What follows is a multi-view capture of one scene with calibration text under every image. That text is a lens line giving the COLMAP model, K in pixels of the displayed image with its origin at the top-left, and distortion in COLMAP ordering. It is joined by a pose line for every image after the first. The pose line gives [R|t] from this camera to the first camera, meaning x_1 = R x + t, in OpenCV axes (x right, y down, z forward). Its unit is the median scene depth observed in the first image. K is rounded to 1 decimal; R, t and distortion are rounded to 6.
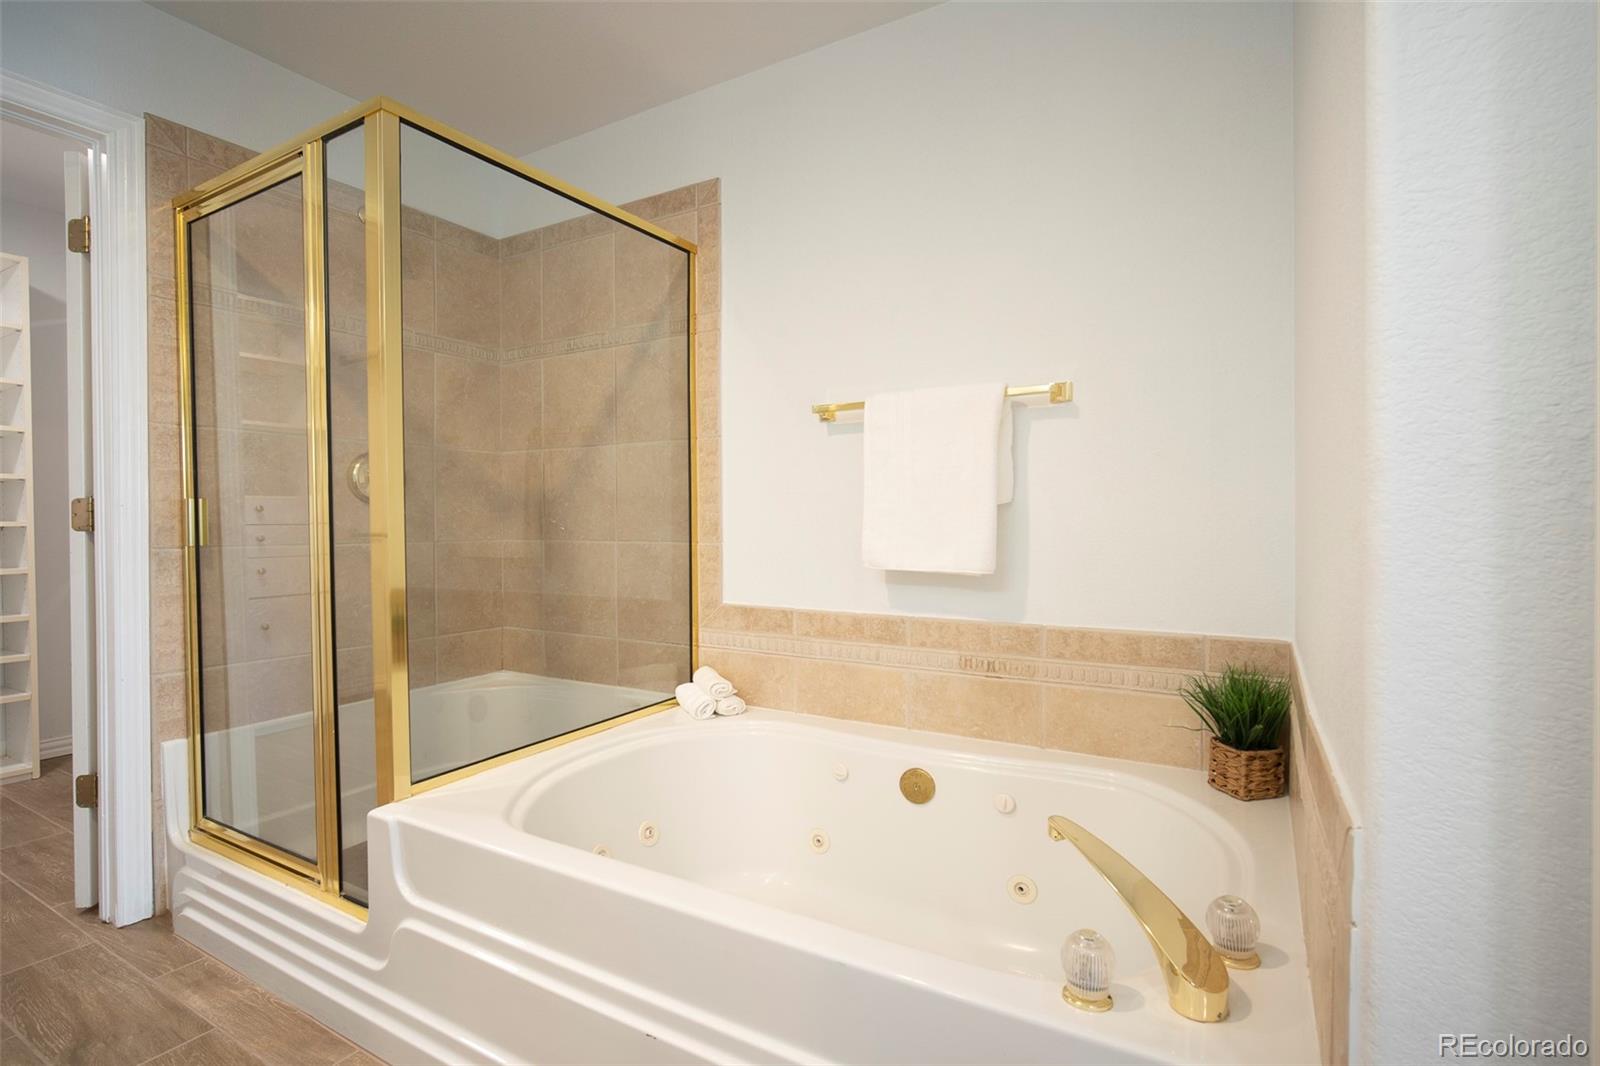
lens RADIAL K [[701.2, 0, 731.5], [0, 701.2, 551.4], [0, 0, 1]] dist [-0.008278, 0.000639]
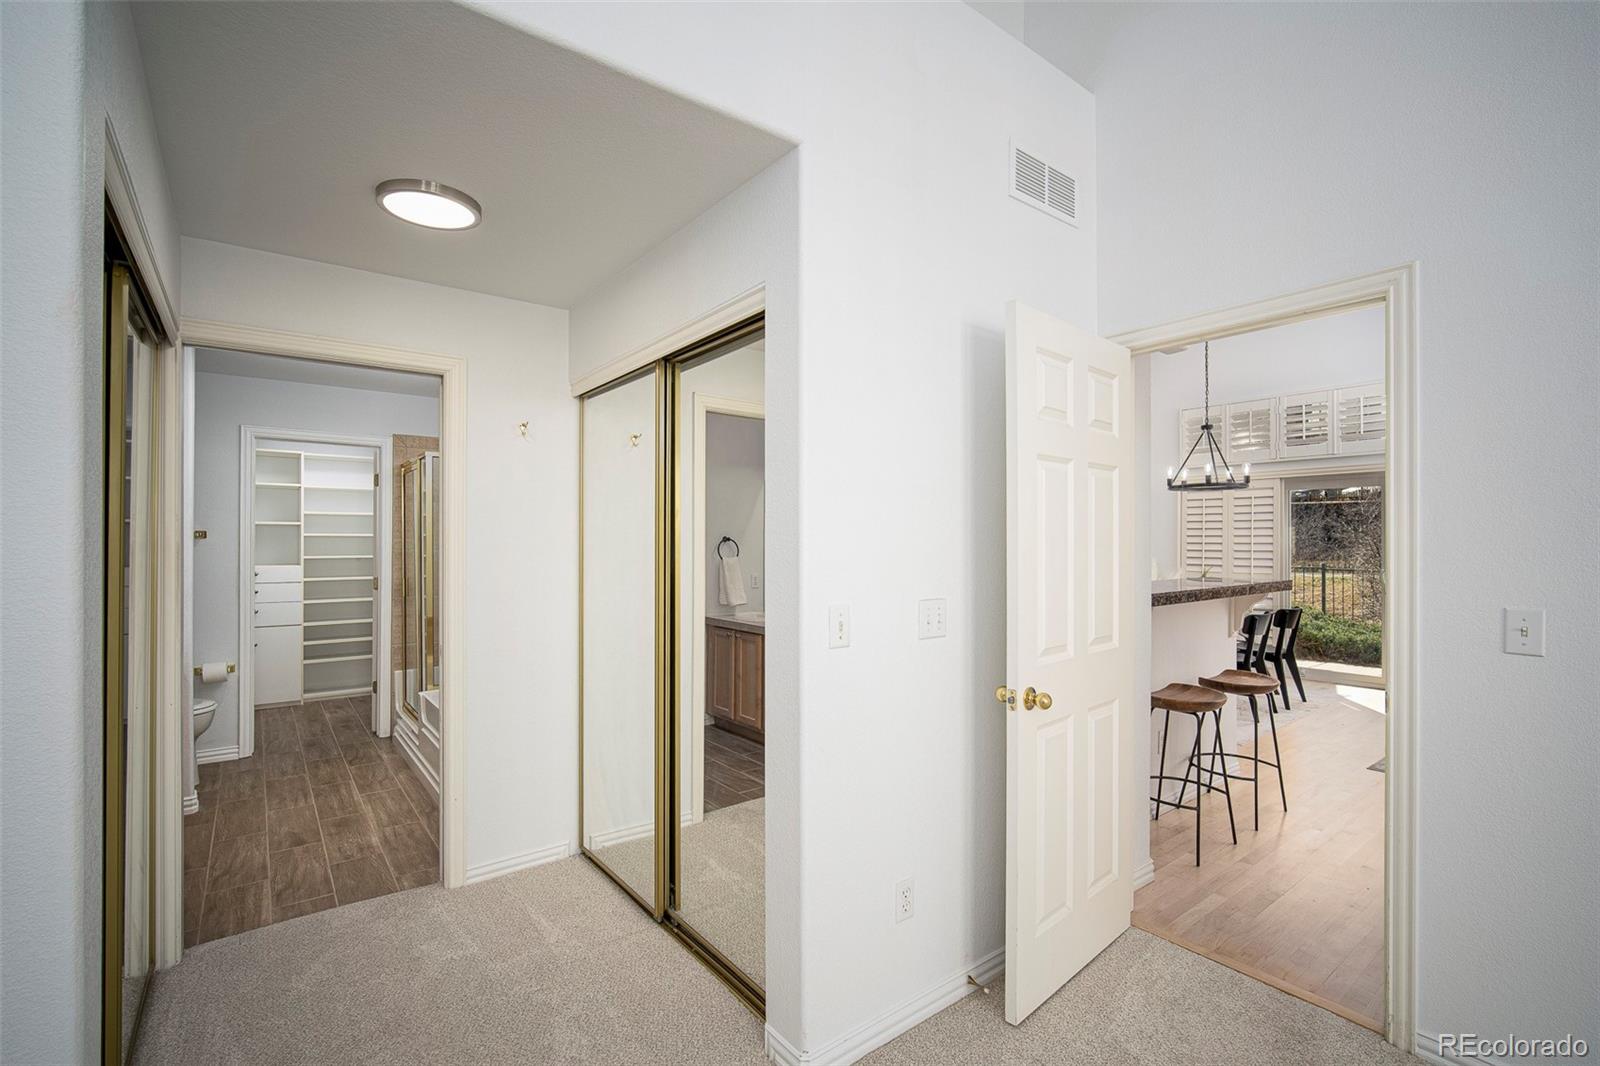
lens RADIAL K [[701.2, 0, 794.7], [0, 701.2, 538.2], [0, 0, 1]] dist [-0.008278, 0.000639]
pose [[0.930543, -0.018402, -0.365721, 1.714323], [0.006457, 0.999406, -0.033860, -0.140580], [0.366127, 0.029147, 0.930108, -1.008740]]
